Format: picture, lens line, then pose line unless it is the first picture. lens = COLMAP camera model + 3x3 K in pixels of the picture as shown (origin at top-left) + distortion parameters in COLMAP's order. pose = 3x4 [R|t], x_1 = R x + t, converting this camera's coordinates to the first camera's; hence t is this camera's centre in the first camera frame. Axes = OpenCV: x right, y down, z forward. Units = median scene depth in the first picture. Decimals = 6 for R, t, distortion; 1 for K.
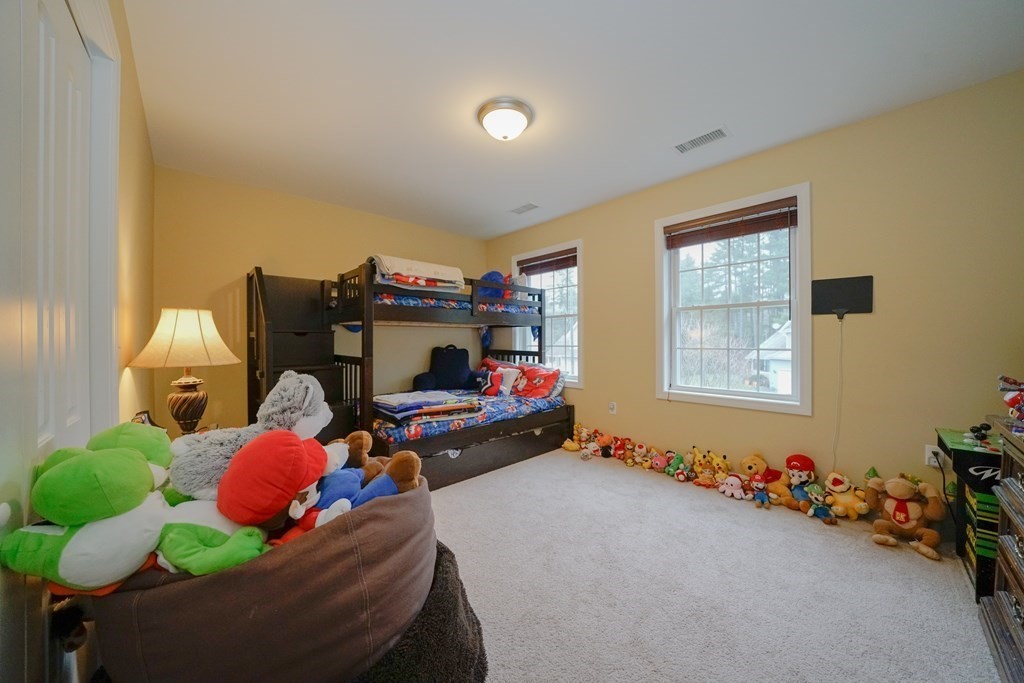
lens RADIAL K [[352.9, 0, 503.7], [0, 352.9, 340.5], [0, 0, 1]] dist [-0.020784, 0.001066]
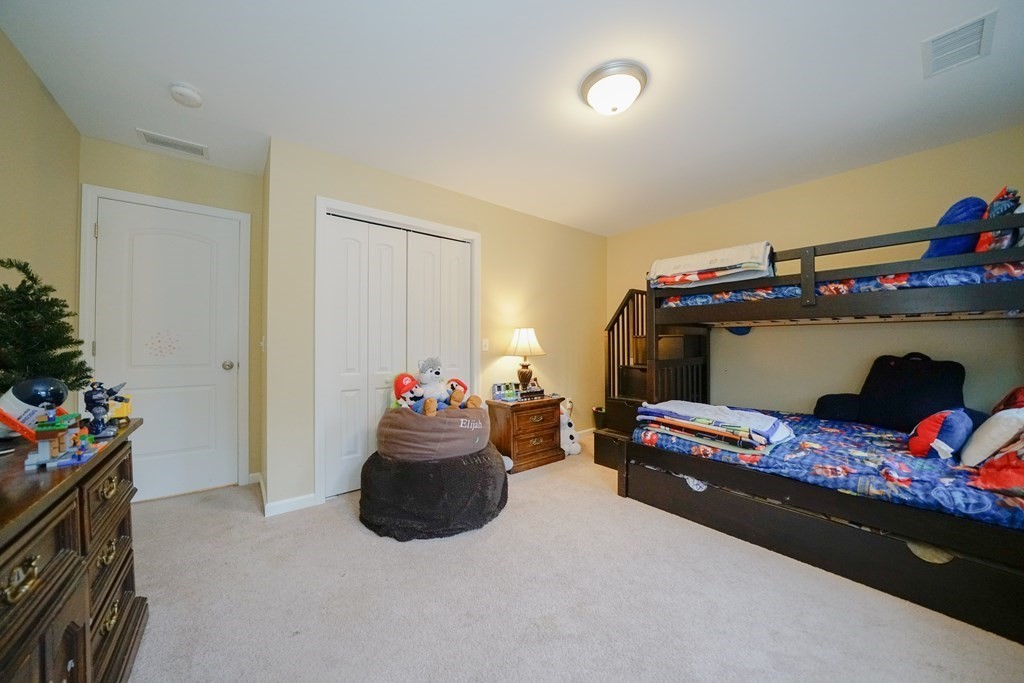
lens RADIAL K [[352.9, 0, 508.3], [0, 352.9, 343.2], [0, 0, 1]] dist [-0.020784, 0.001066]
pose [[-0.066980, 0.002047, -0.997752, 0.672141], [-0.004737, 0.999986, 0.002370, -0.002746], [0.997743, 0.004885, -0.066969, 0.610872]]
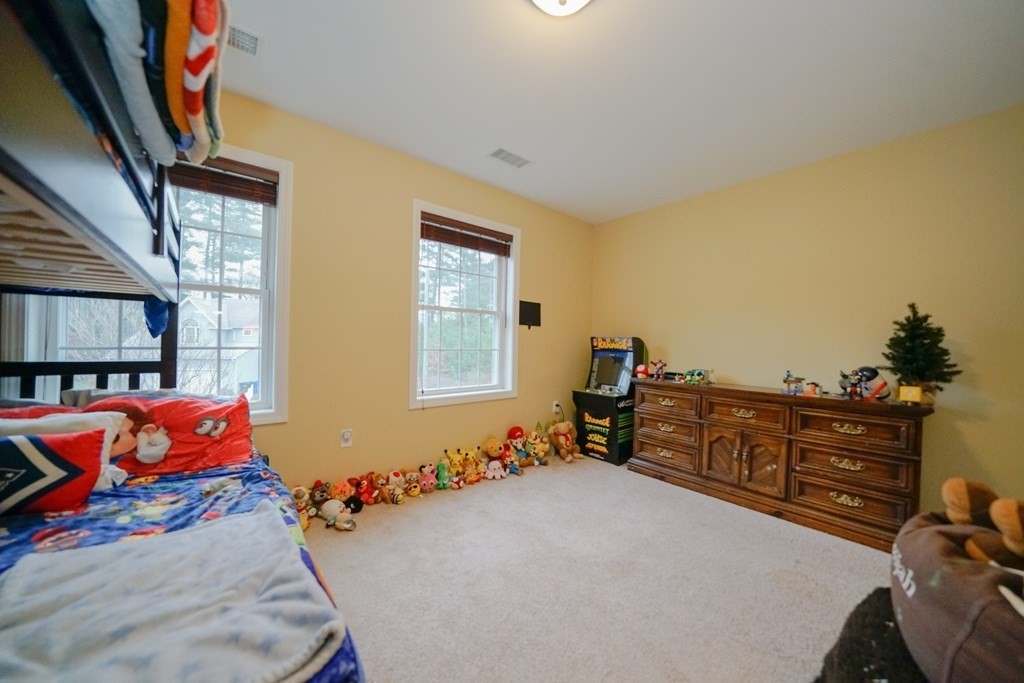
lens RADIAL K [[352.9, 0, 508.8], [0, 352.9, 342.3], [0, 0, 1]] dist [-0.020784, 0.001066]
pose [[0.043390, 0.005956, 0.999040, -0.438569], [-0.016805, 0.999845, -0.005231, 0.003622], [-0.998917, -0.016562, 0.043484, 0.798842]]
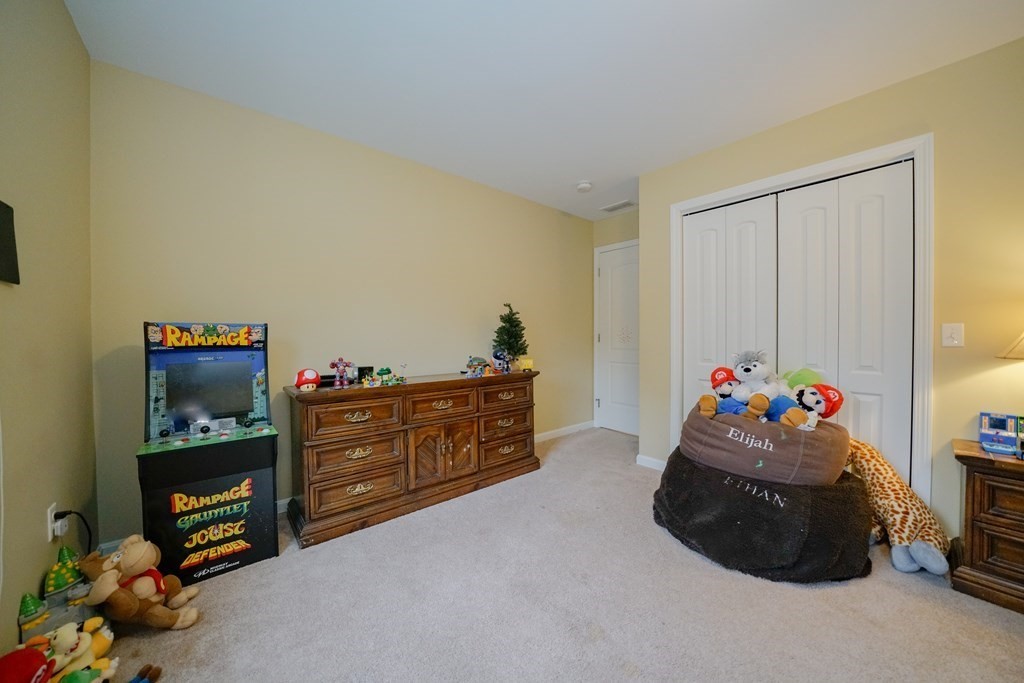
lens RADIAL K [[352.9, 0, 508.2], [0, 352.9, 338.2], [0, 0, 1]] dist [-0.020784, 0.001066]
pose [[-0.999300, 0.009485, 0.036192, 0.270333], [0.009930, 0.999877, 0.012128, -0.002858], [-0.036072, 0.012479, -0.999271, 1.091693]]
